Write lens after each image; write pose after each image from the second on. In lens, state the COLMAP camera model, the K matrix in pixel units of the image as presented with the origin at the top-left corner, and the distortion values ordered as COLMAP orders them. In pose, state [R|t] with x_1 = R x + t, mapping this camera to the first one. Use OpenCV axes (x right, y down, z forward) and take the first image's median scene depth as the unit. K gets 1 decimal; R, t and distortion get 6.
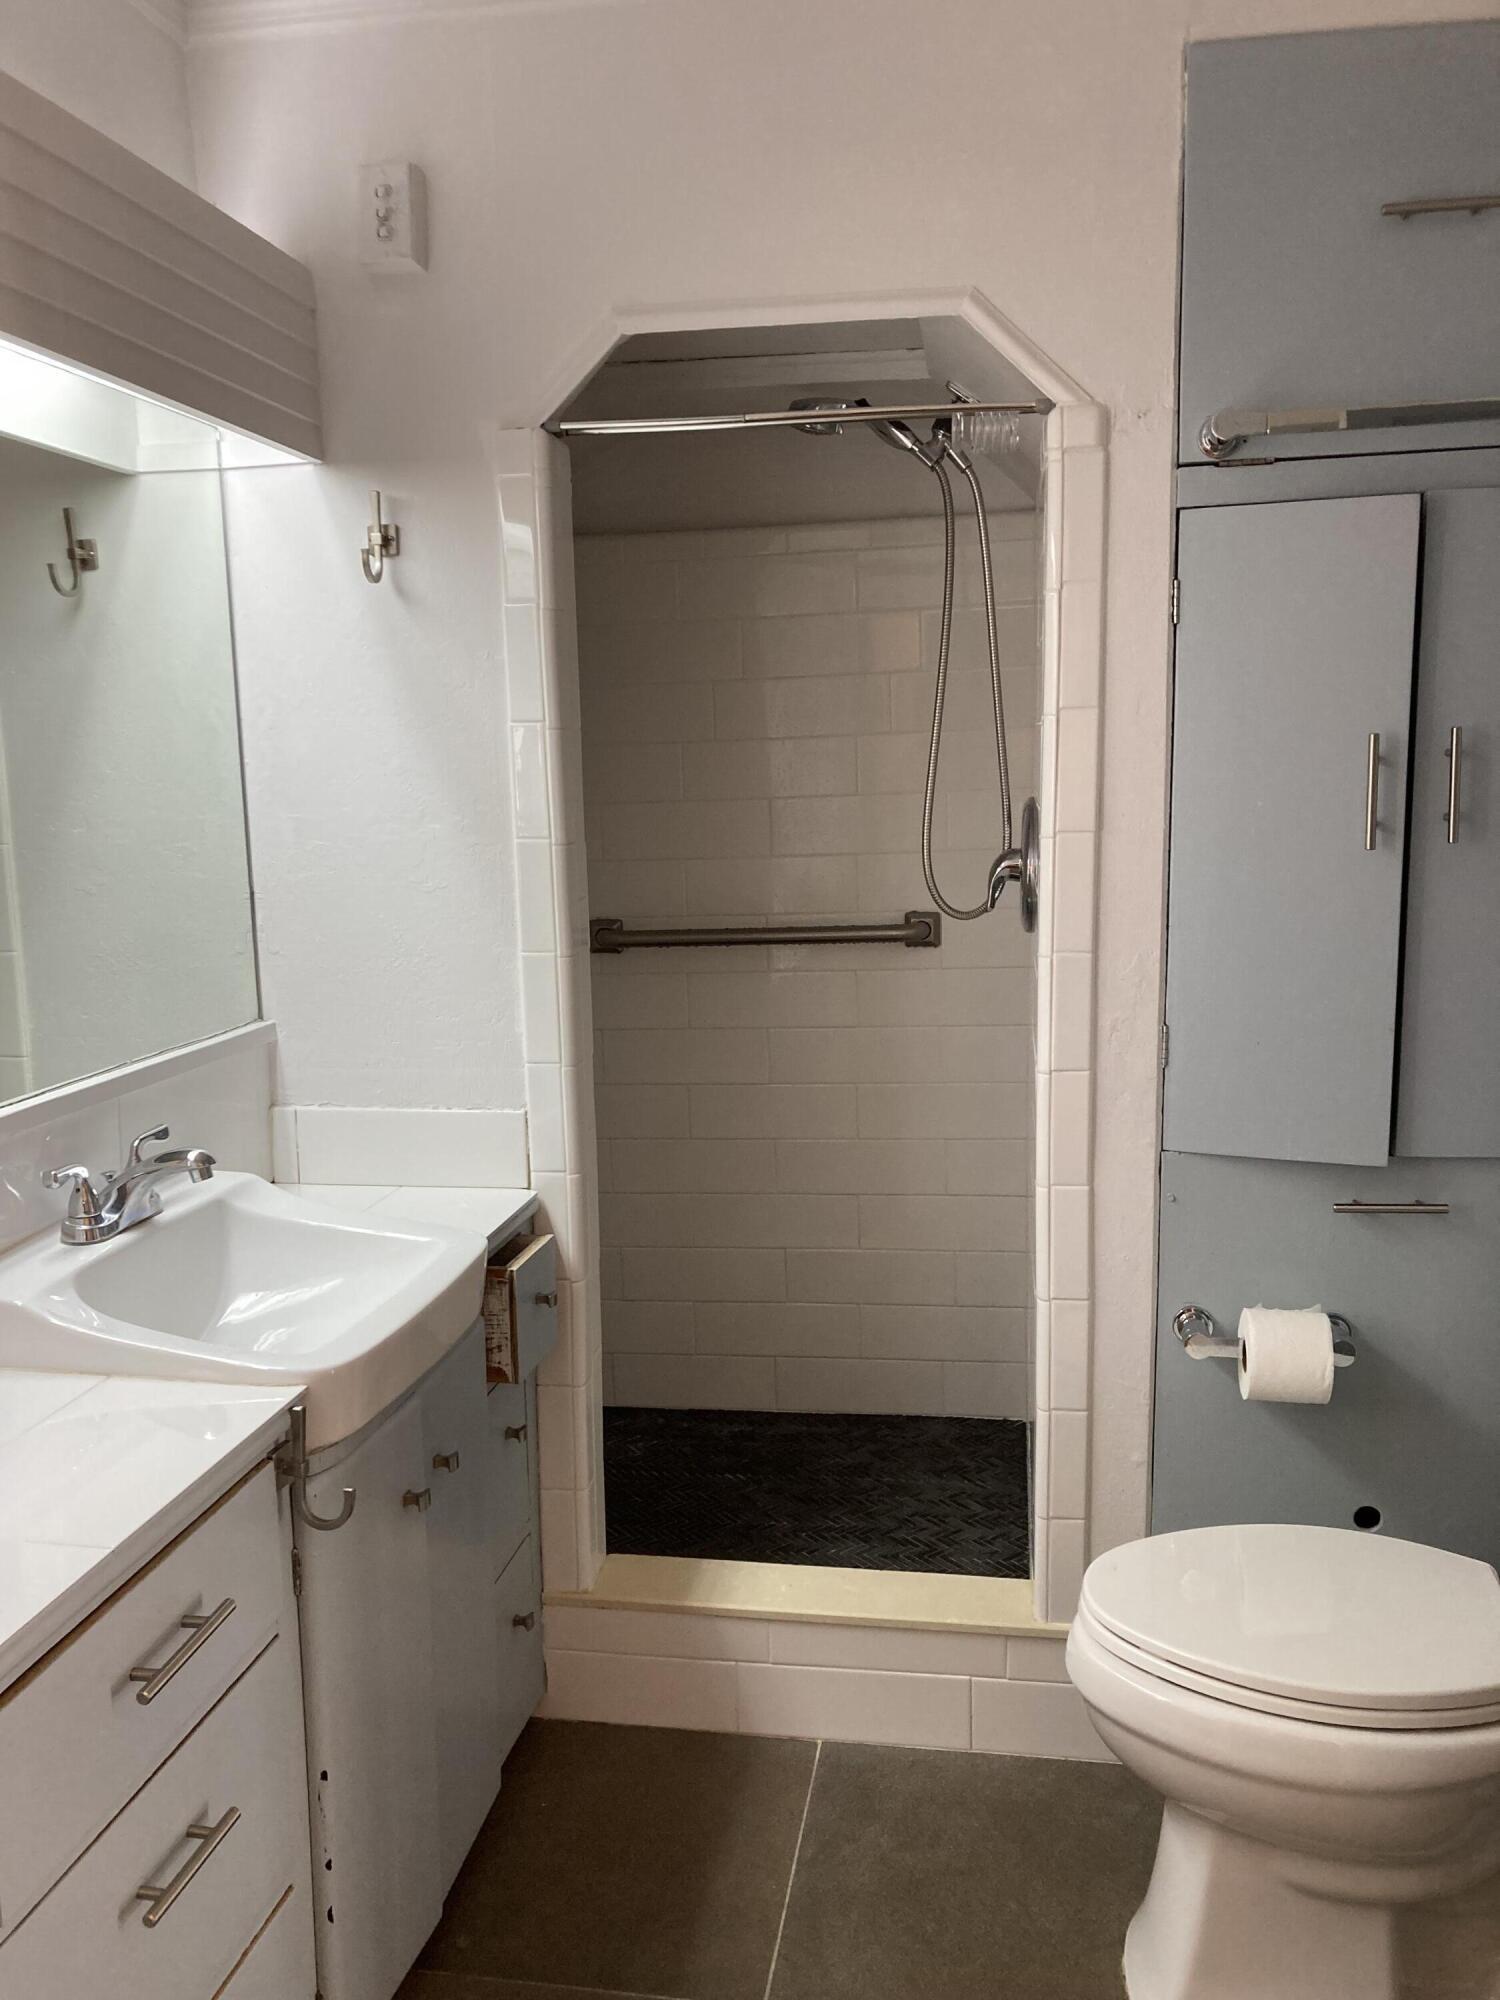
lens RADIAL K [[1650.1, 0, 752.9], [0, 1650.1, 995.6], [0, 0, 1]] dist [0.058484, -0.062494]
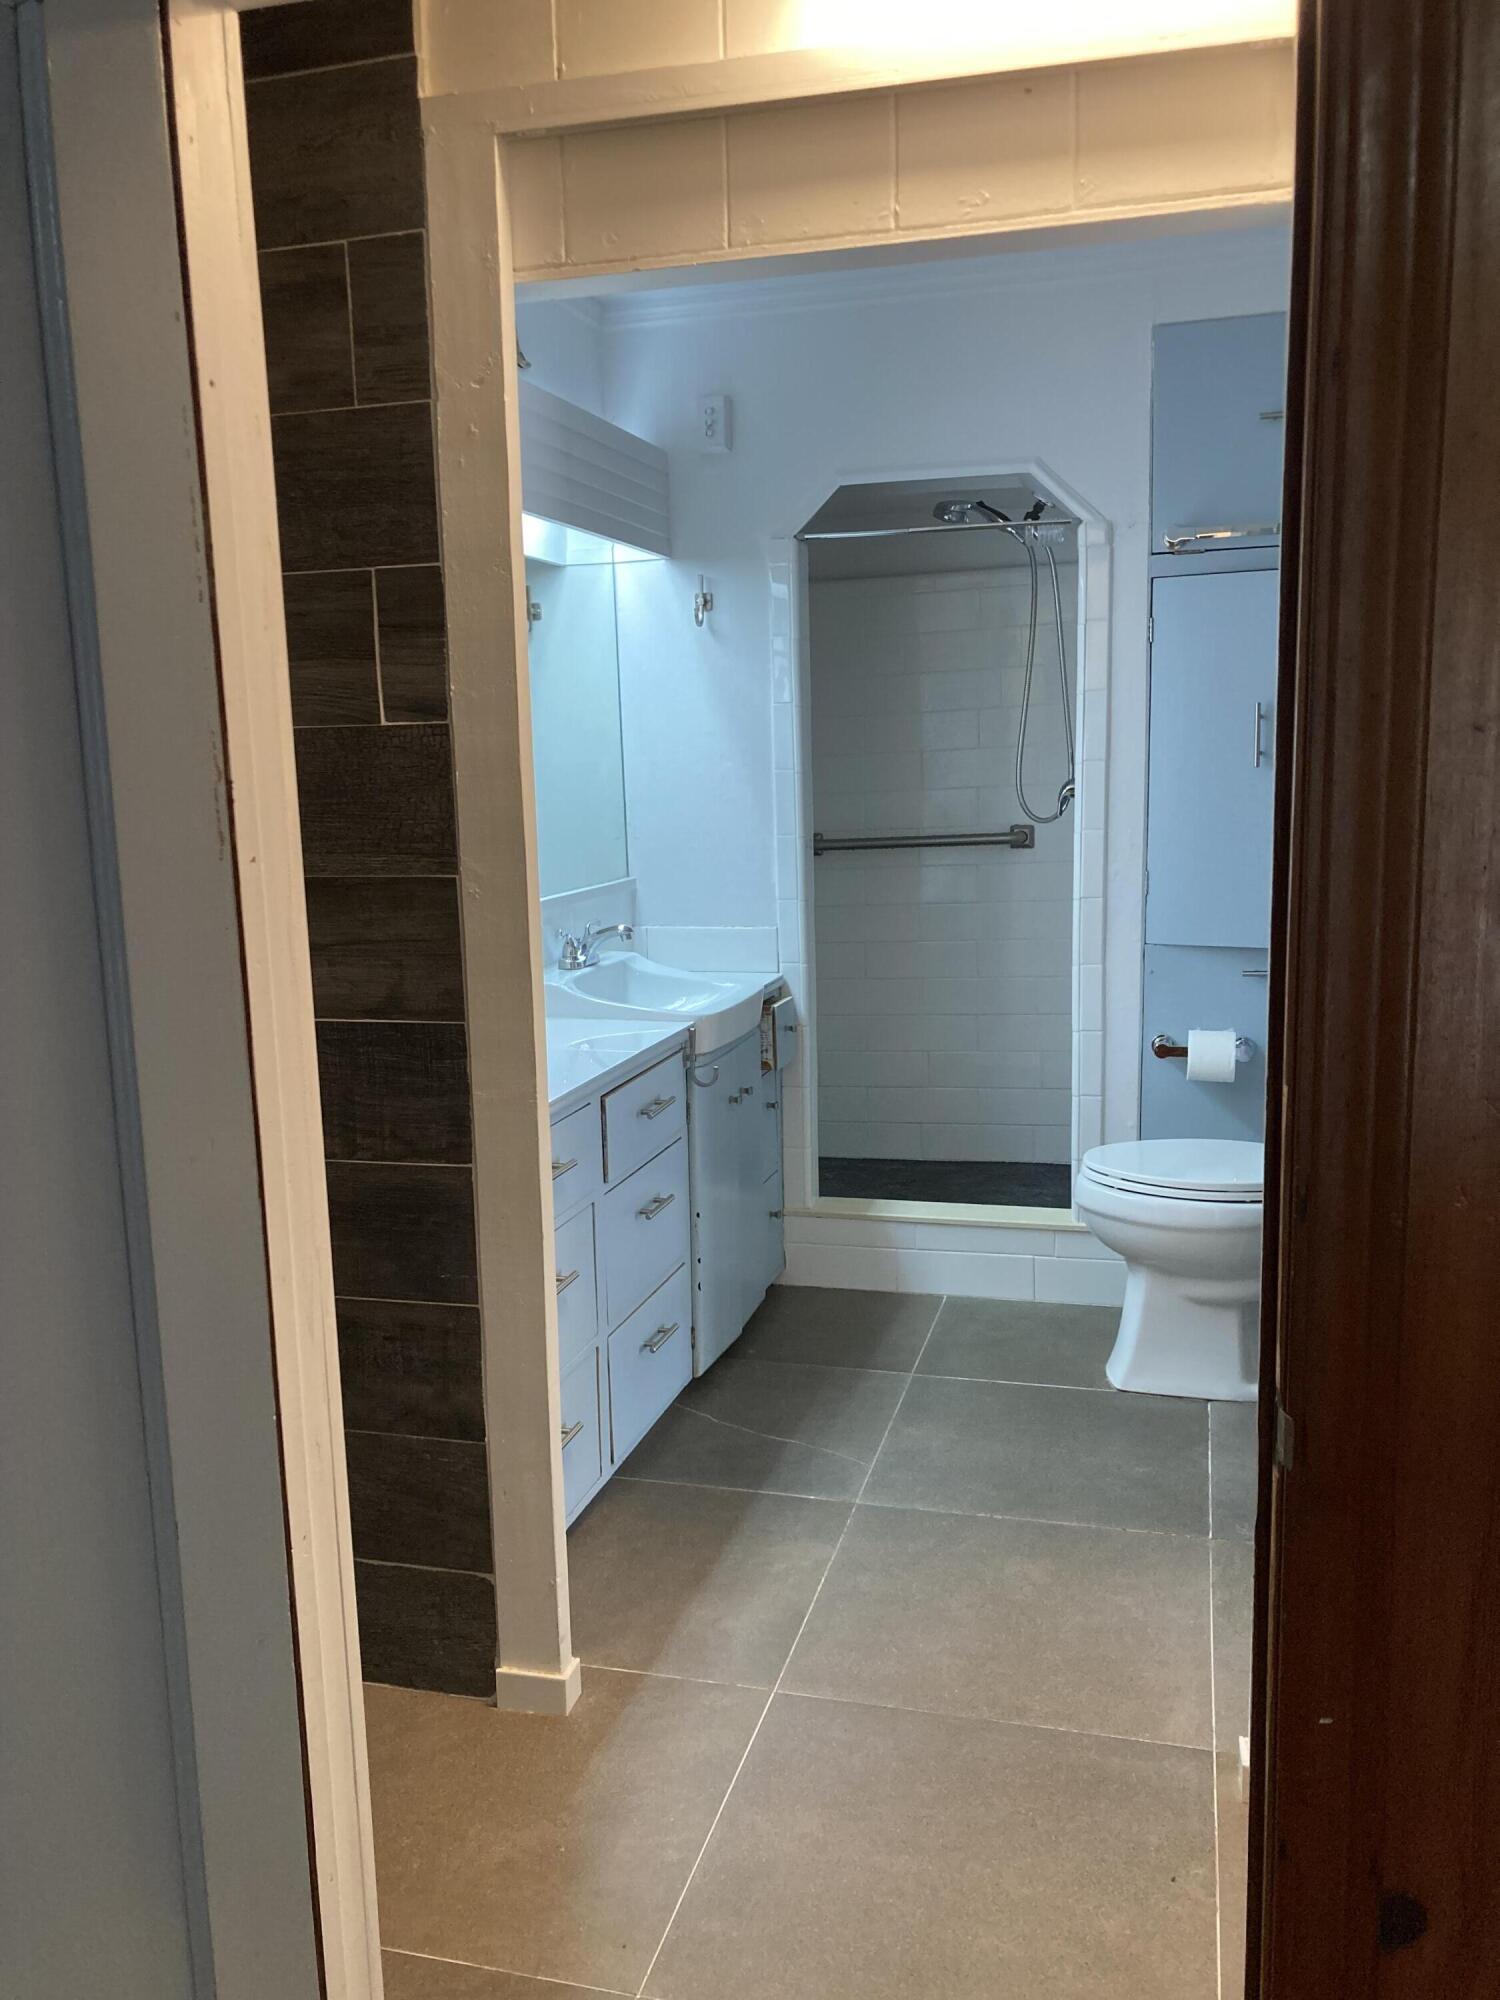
lens RADIAL K [[1650.1, 0, 716.4], [0, 1650.1, 1009.1], [0, 0, 1]] dist [0.058484, -0.062494]
pose [[0.993365, 0.008737, -0.114668, -0.001105], [-0.006655, 0.999806, 0.018526, 0.132165], [0.114808, -0.017640, 0.993231, -0.783086]]
